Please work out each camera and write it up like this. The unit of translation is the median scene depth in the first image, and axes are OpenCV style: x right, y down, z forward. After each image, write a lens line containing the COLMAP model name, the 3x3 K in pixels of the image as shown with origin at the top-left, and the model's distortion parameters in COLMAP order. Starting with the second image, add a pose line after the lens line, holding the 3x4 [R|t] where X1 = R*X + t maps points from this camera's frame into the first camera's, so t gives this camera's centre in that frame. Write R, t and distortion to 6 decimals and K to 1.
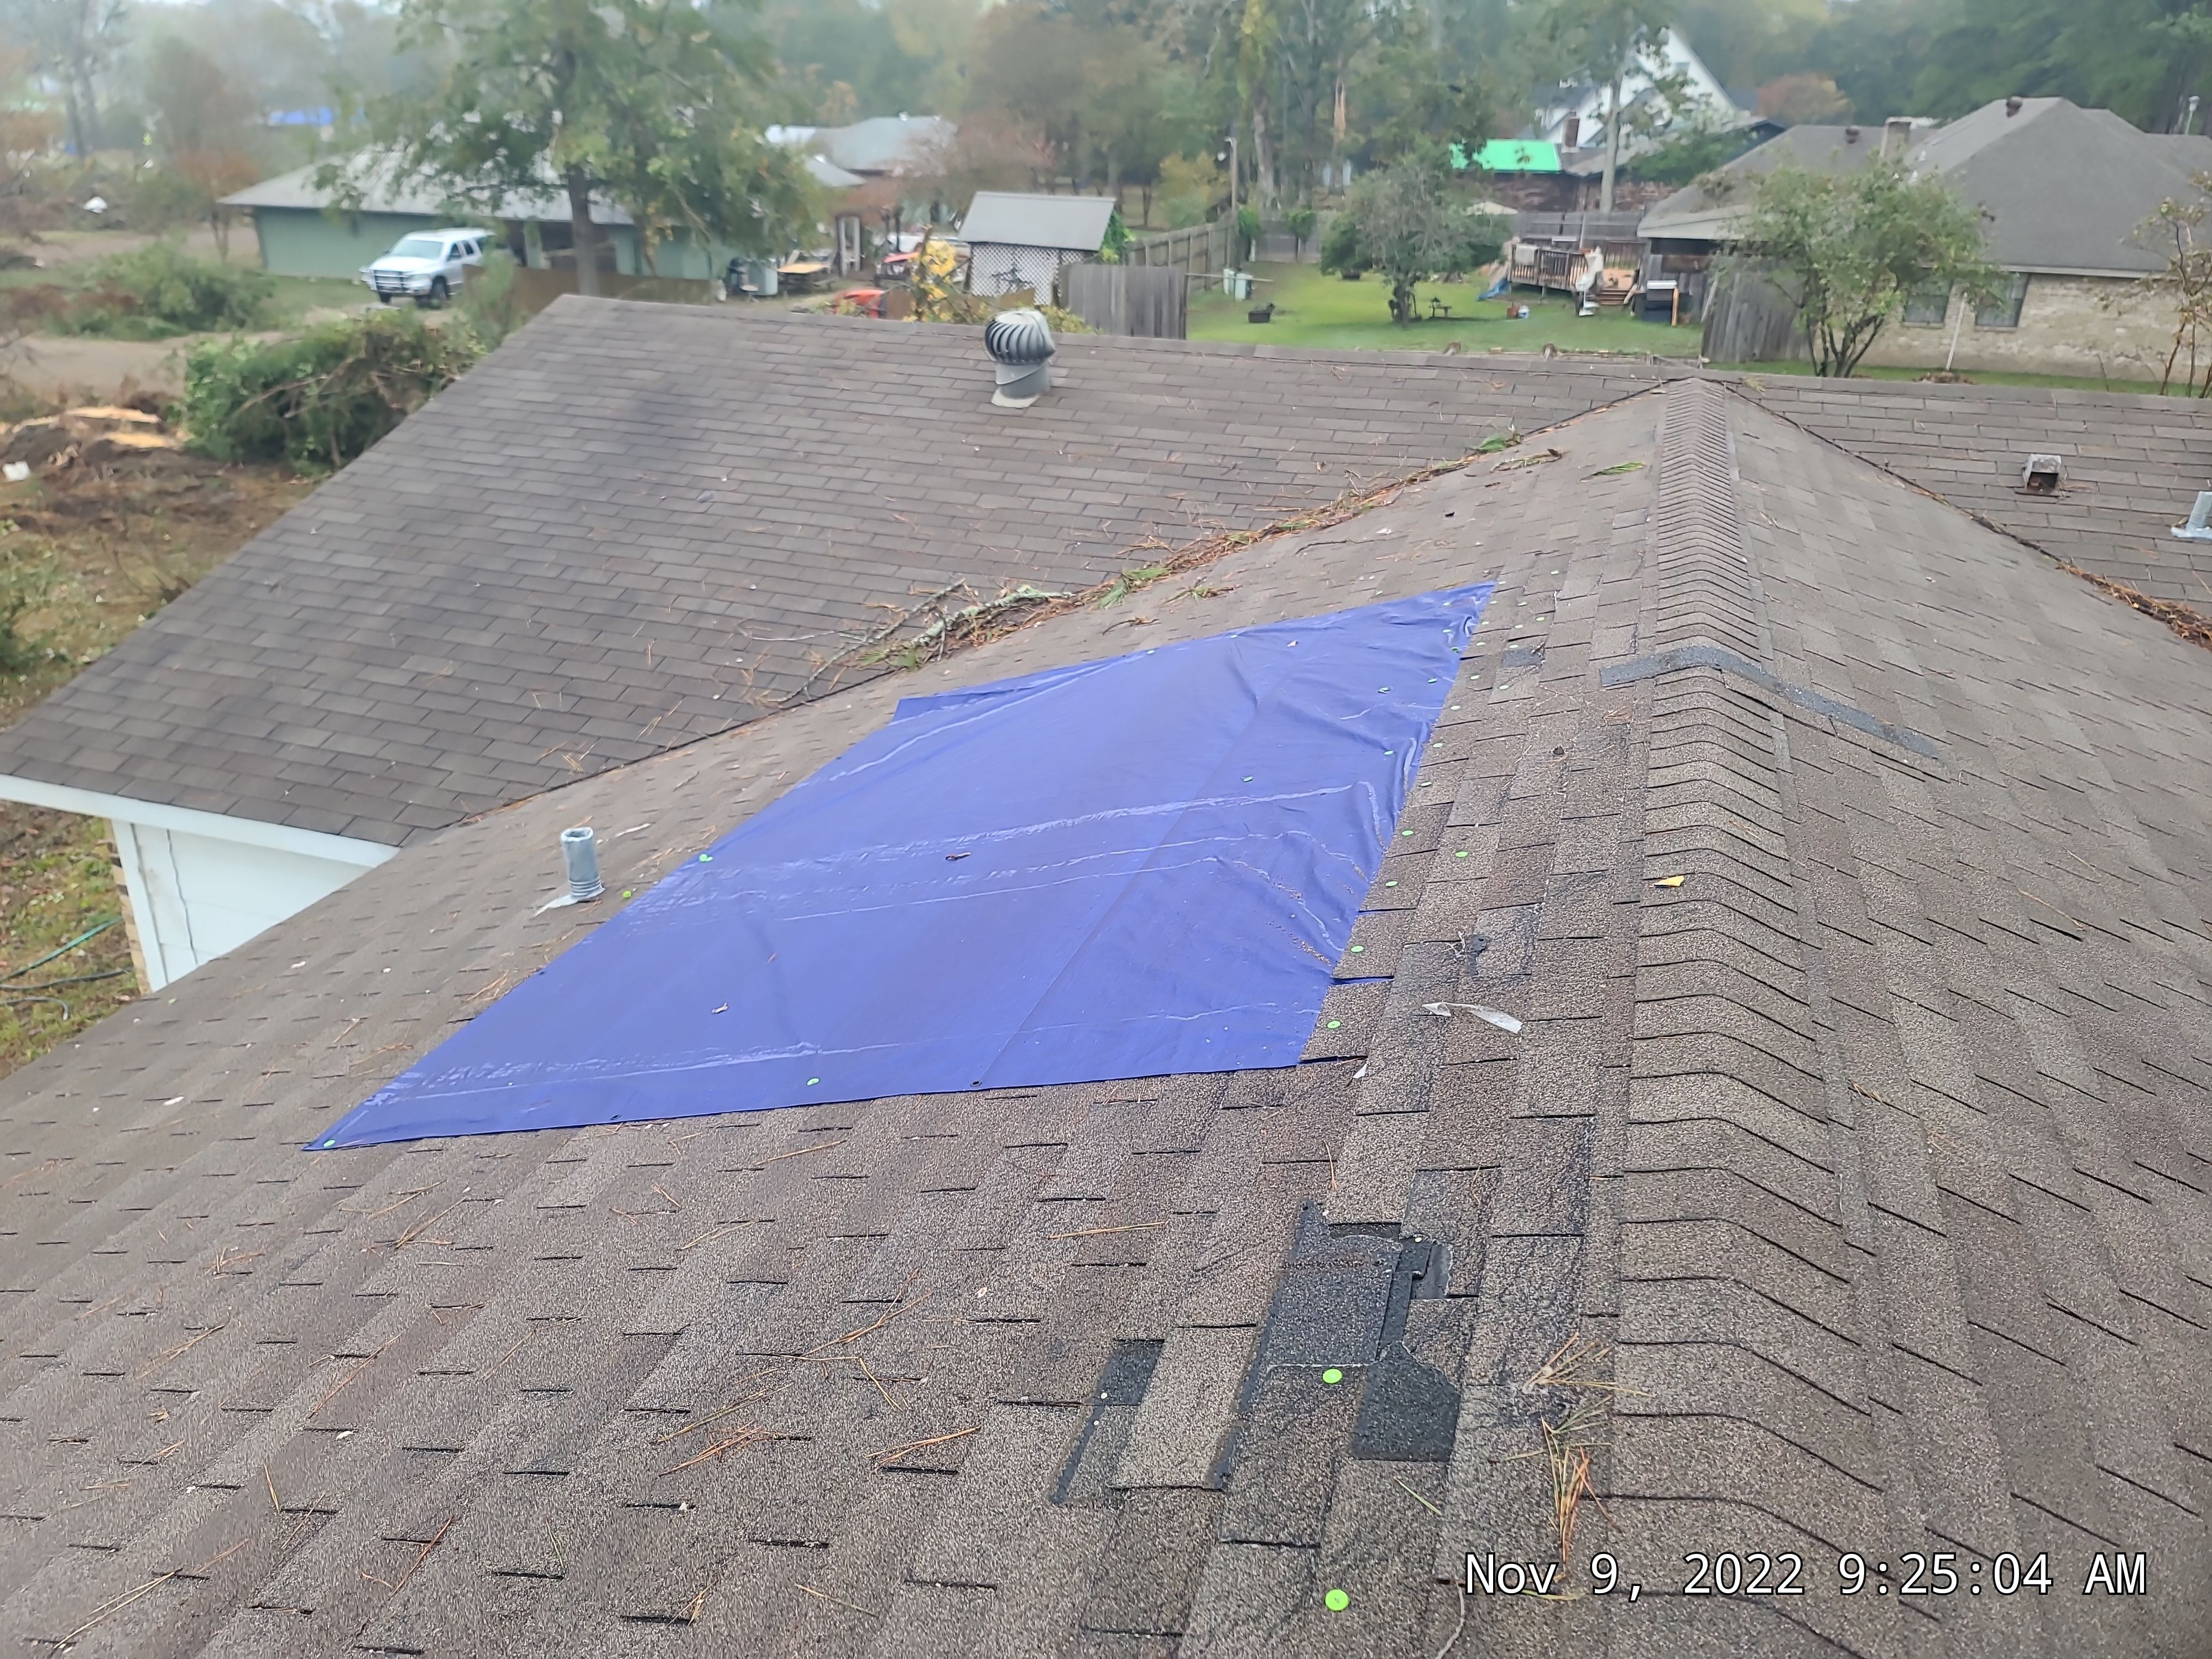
lens RADIAL K [[1605.4, 0, 1095.5], [0, 1605.4, 809.2], [0, 0, 1]] dist [0.060358, -0.051131]
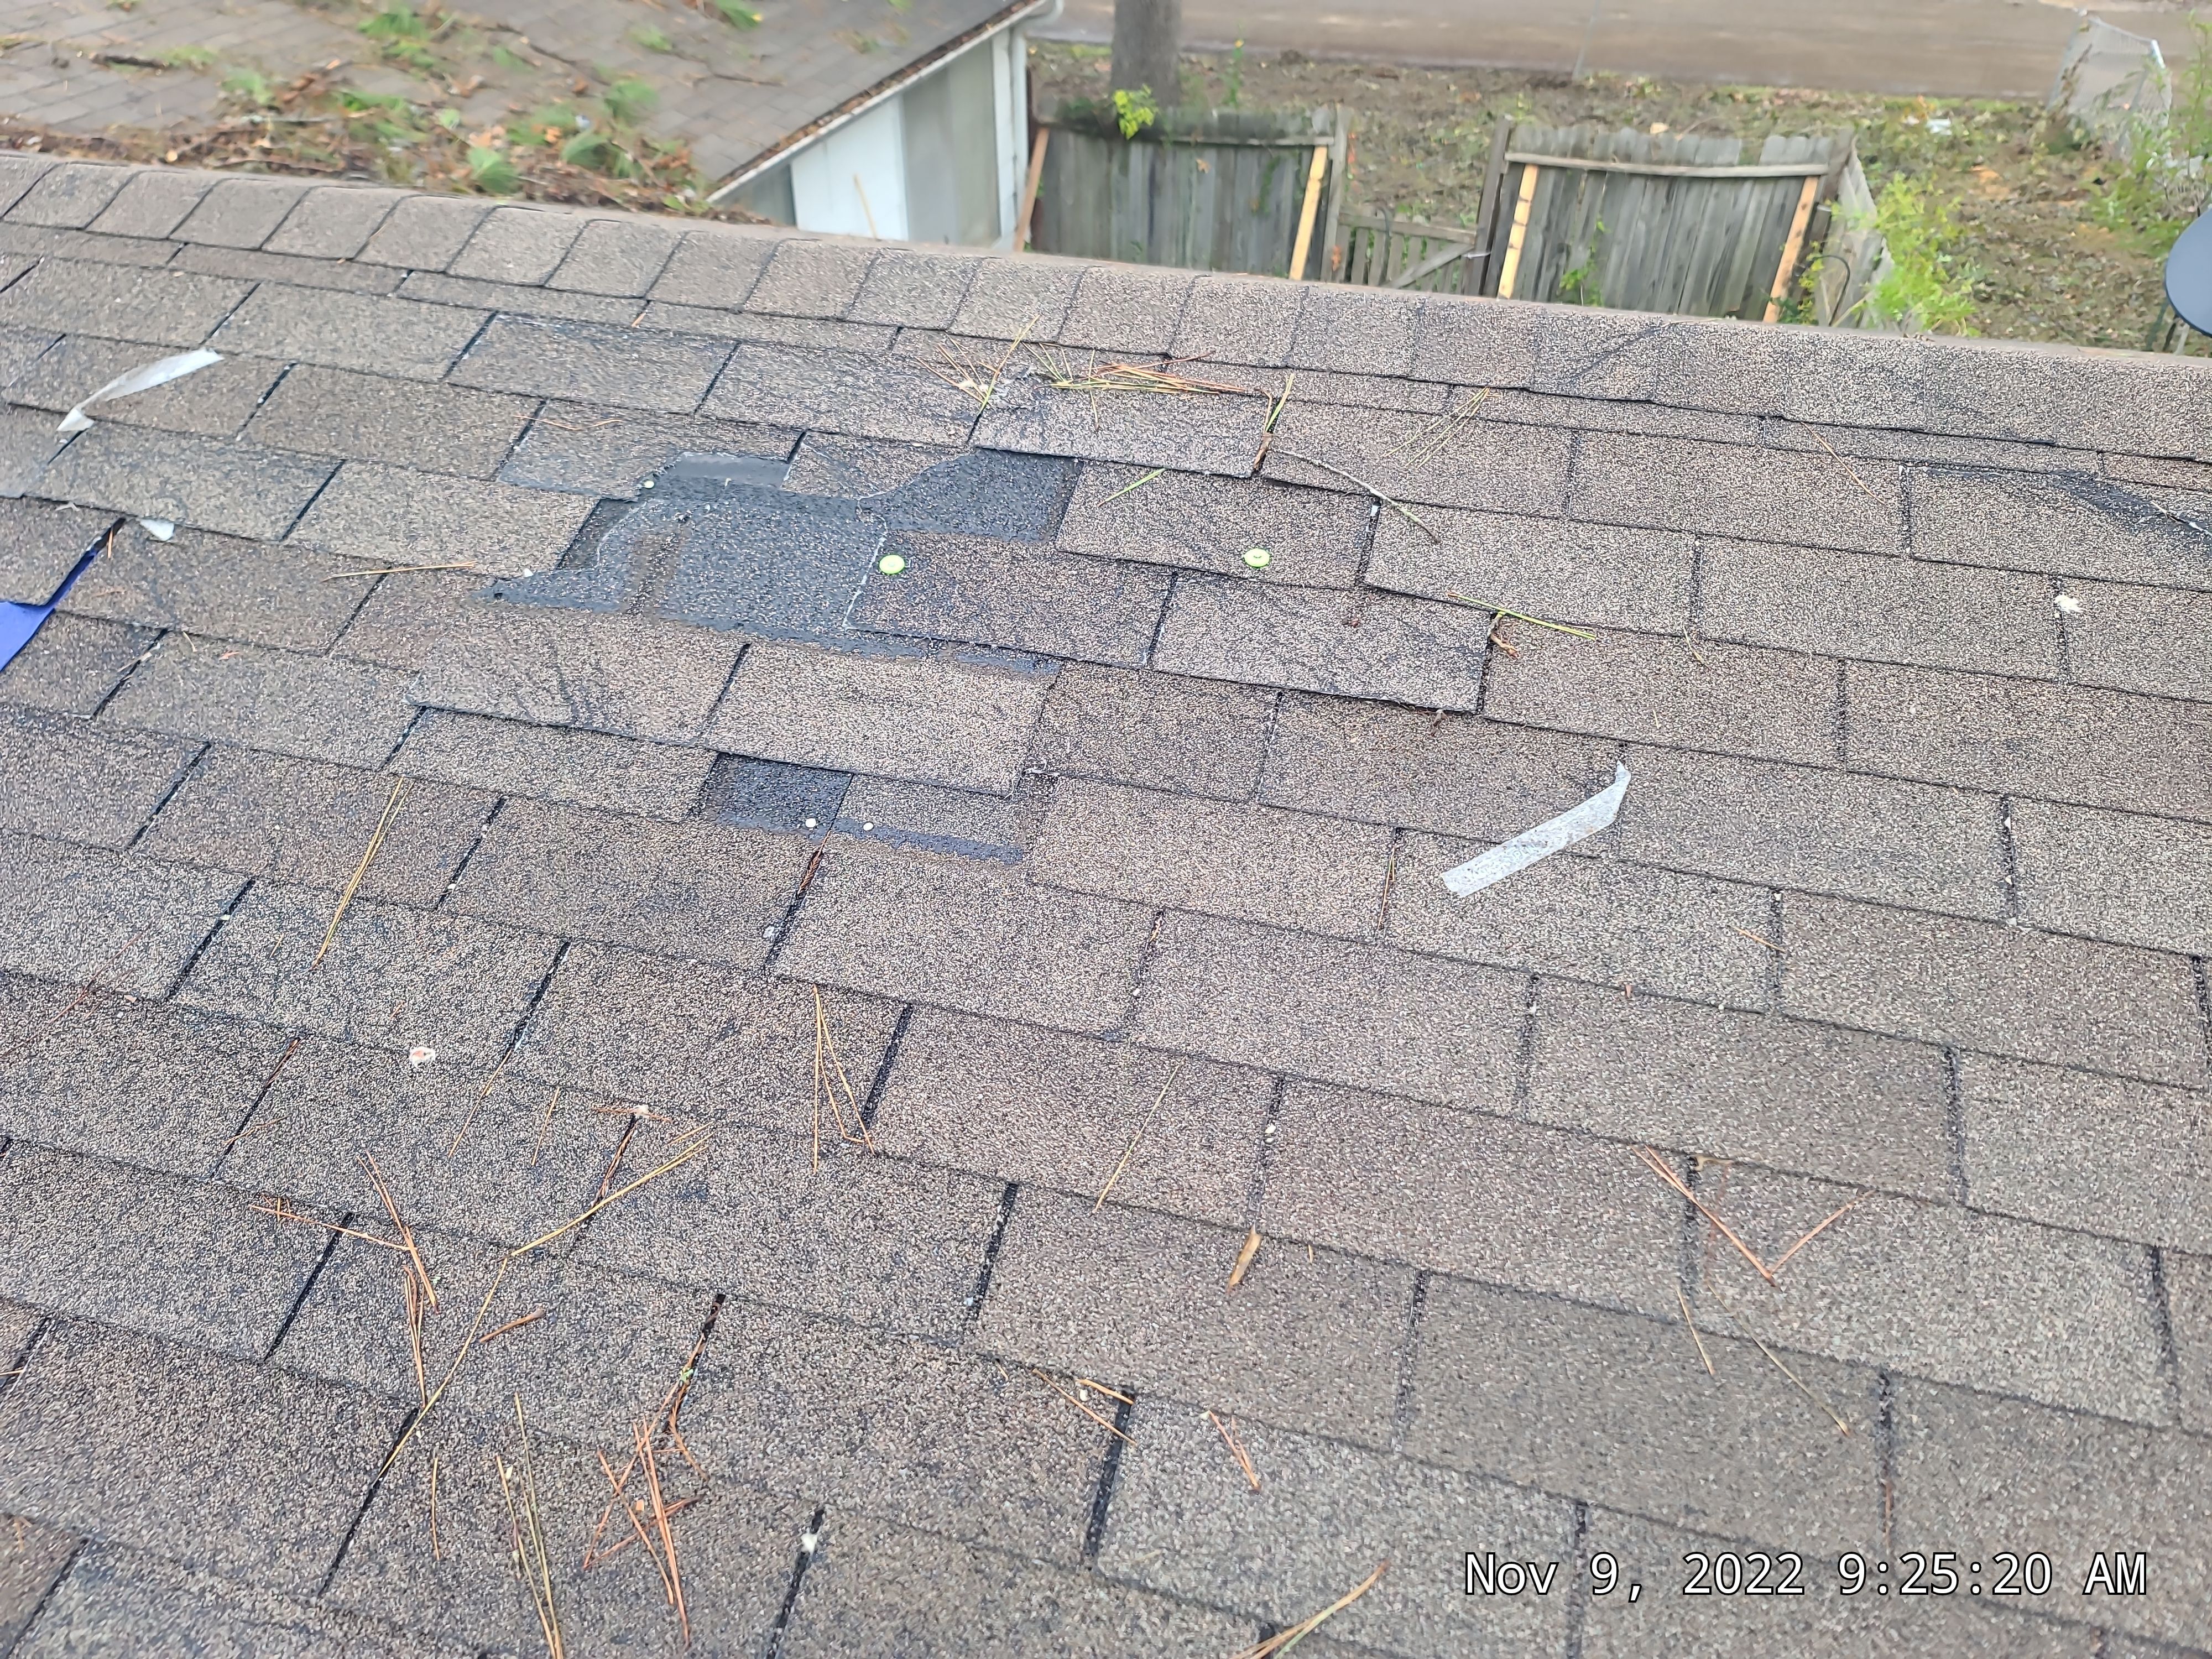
lens RADIAL K [[1605.4, 0, 1108.1], [0, 1605.4, 824.0], [0, 0, 1]] dist [0.060358, -0.051131]
pose [[-0.061684, -0.619644, 0.782455, -0.160967], [0.382509, 0.709417, 0.591958, 0.006702], [-0.921890, 0.335811, 0.193260, 0.238033]]
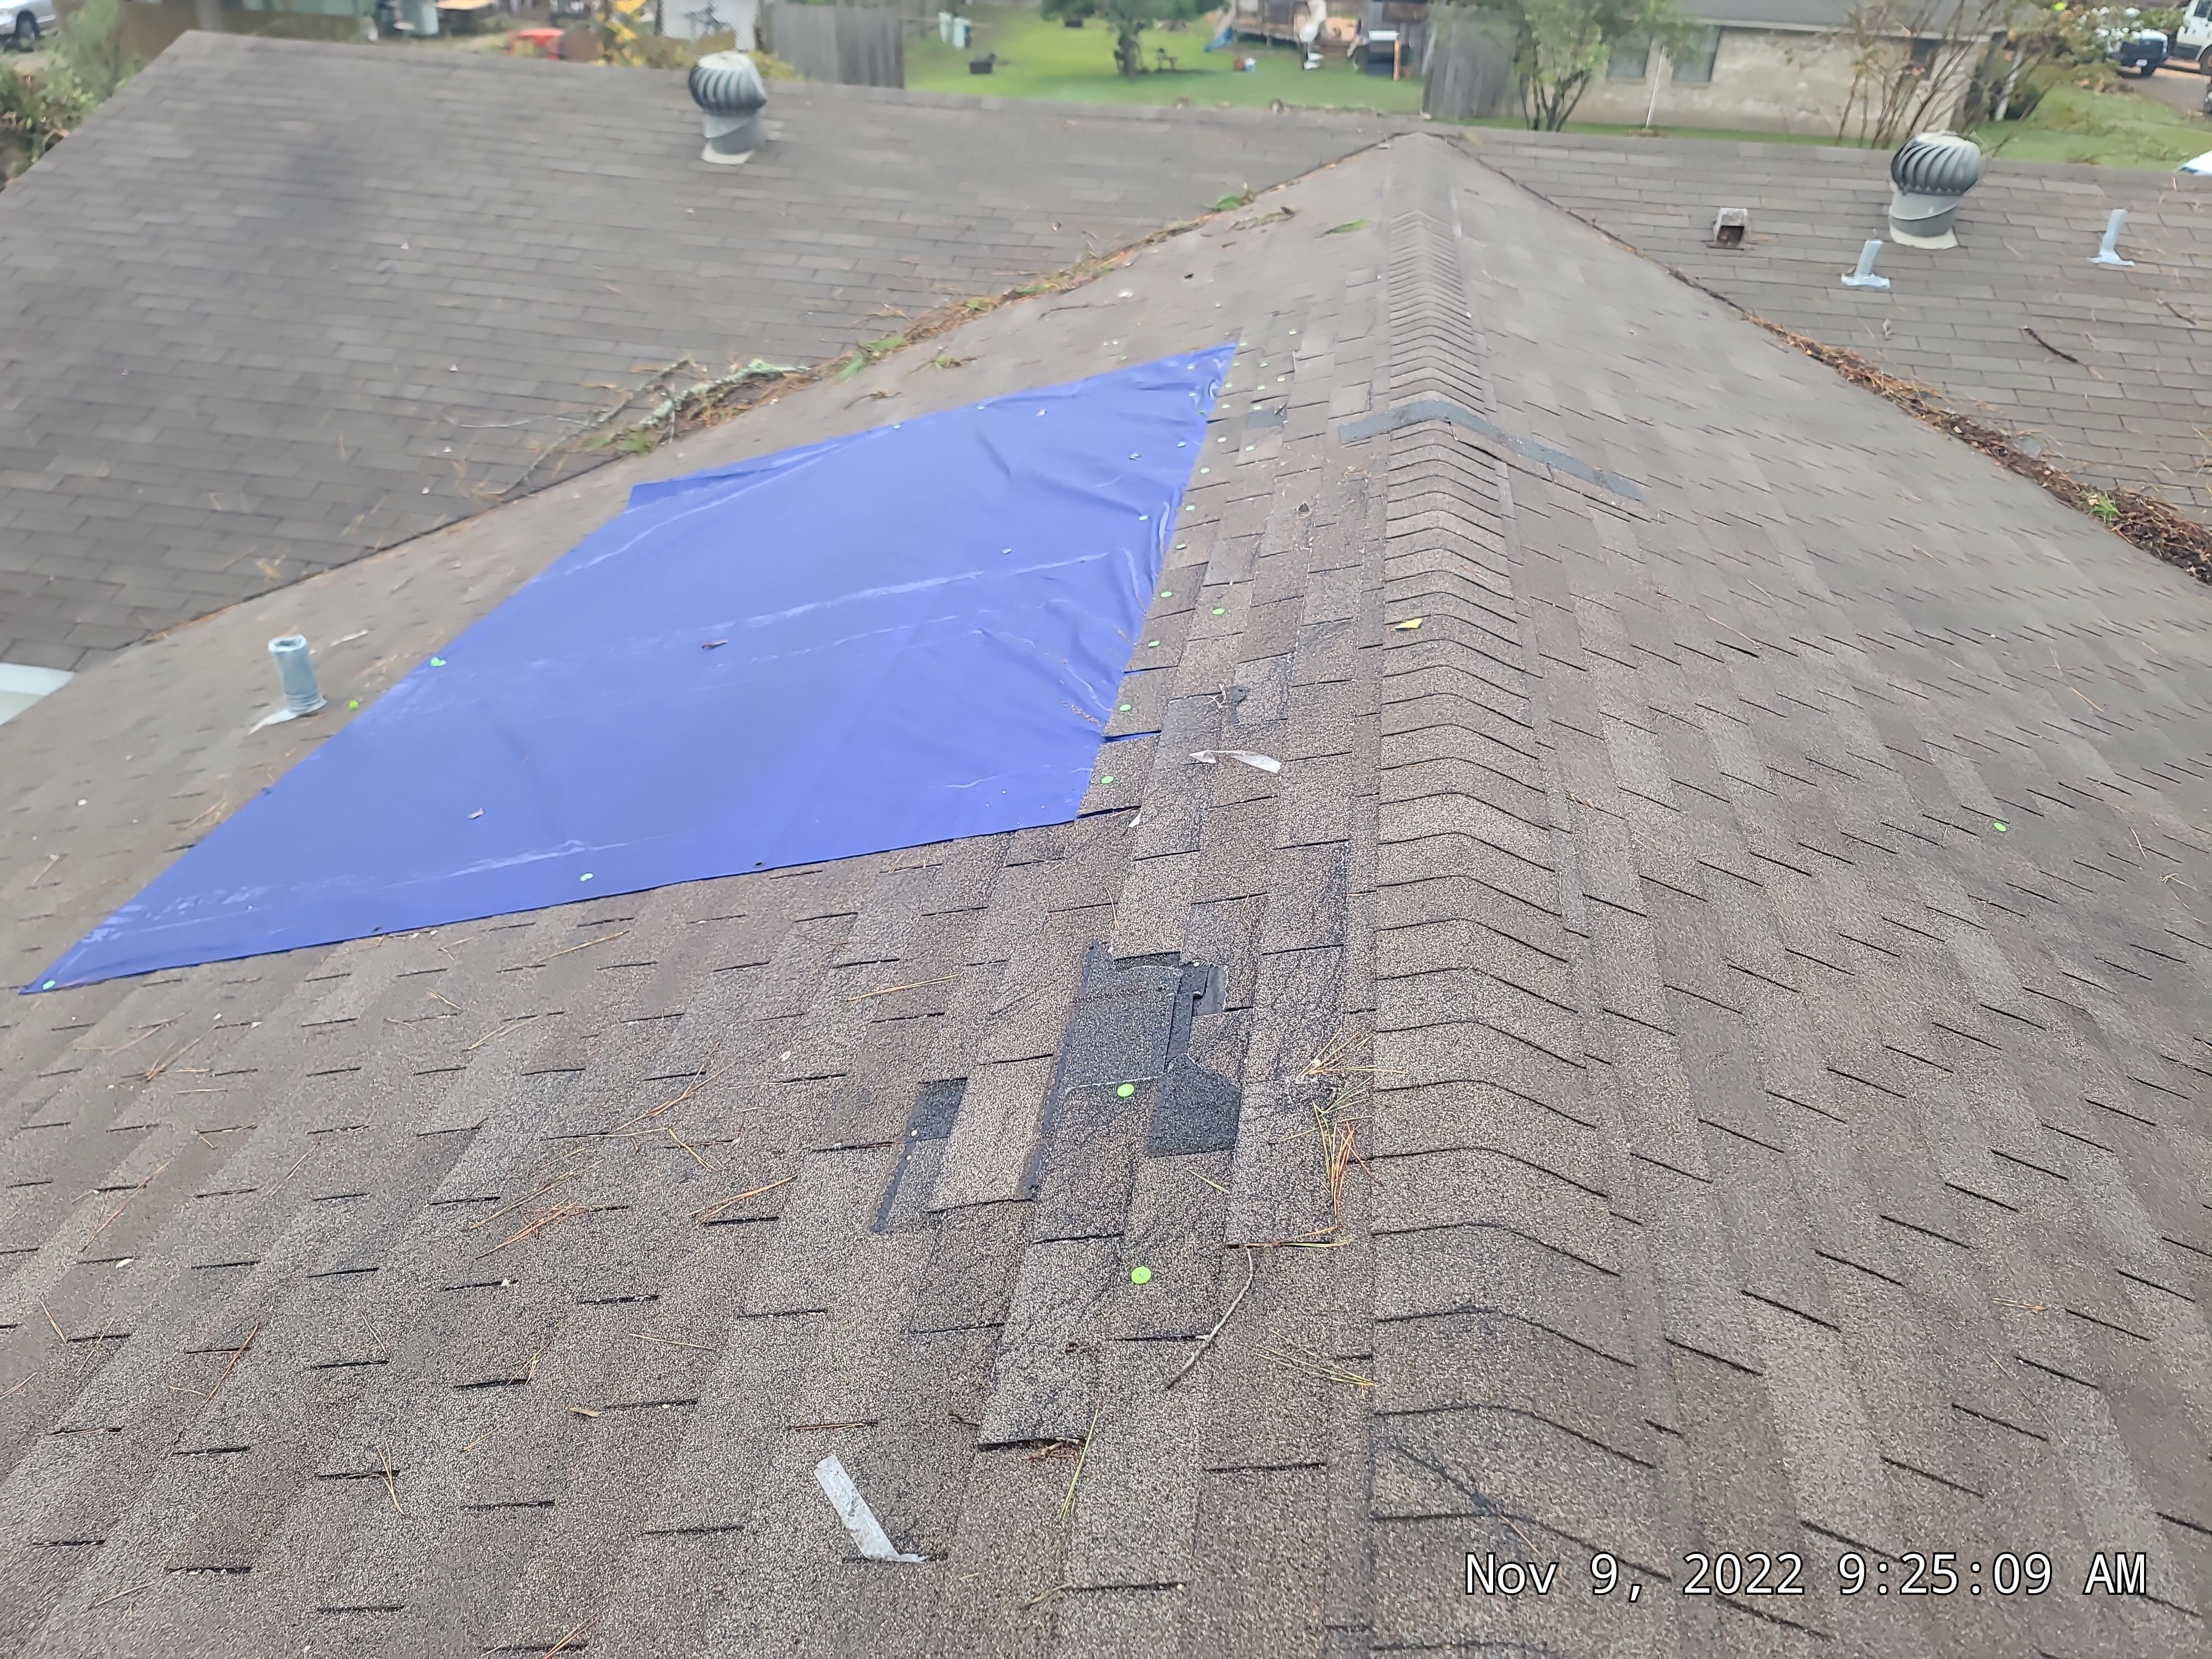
lens RADIAL K [[1605.4, 0, 1142.6], [0, 1605.4, 812.5], [0, 0, 1]] dist [0.060358, -0.051131]
pose [[0.982348, -0.074582, 0.171554, -0.004093], [0.050902, 0.989052, 0.138512, 0.005040], [-0.180006, -0.127334, 0.975389, -0.009343]]
